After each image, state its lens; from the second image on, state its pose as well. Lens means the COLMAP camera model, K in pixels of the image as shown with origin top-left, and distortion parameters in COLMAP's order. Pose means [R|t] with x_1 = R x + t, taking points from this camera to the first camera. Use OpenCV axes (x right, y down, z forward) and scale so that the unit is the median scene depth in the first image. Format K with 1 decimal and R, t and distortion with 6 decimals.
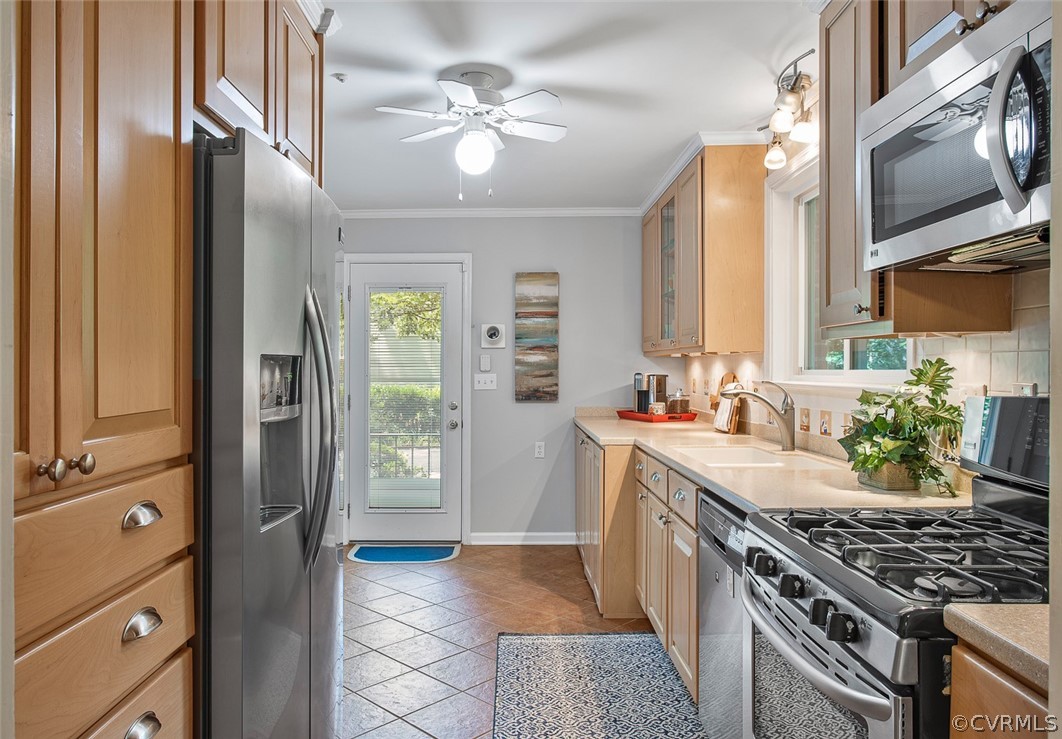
lens RADIAL K [[719.2, 0, 531.0], [0, 719.2, 369.5], [0, 0, 1]] dist [0.002785, 0.058052]
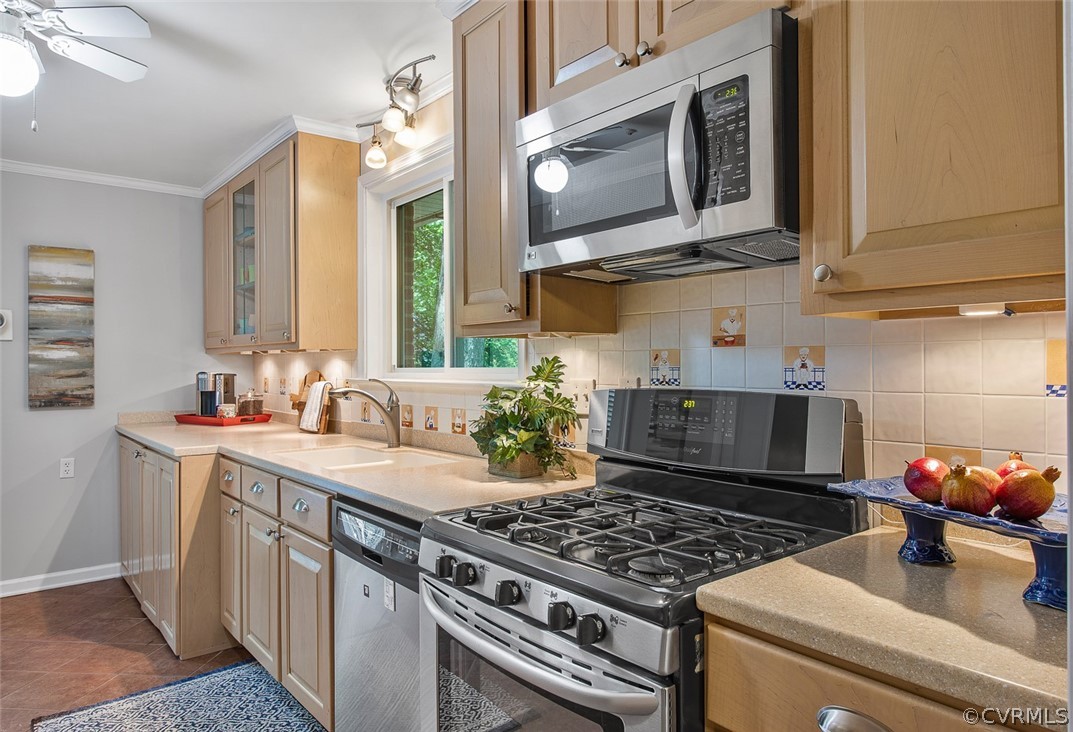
lens RADIAL K [[676.4, 0, 536.5], [0, 676.4, 366.0], [0, 0, 1]] dist [-0.000432, 0.005464]
pose [[0.785119, 0.001310, 0.619344, -0.073001], [0.001572, 0.999990, -0.004108, 0.002539], [-0.619343, 0.004199, 0.785109, 0.126418]]
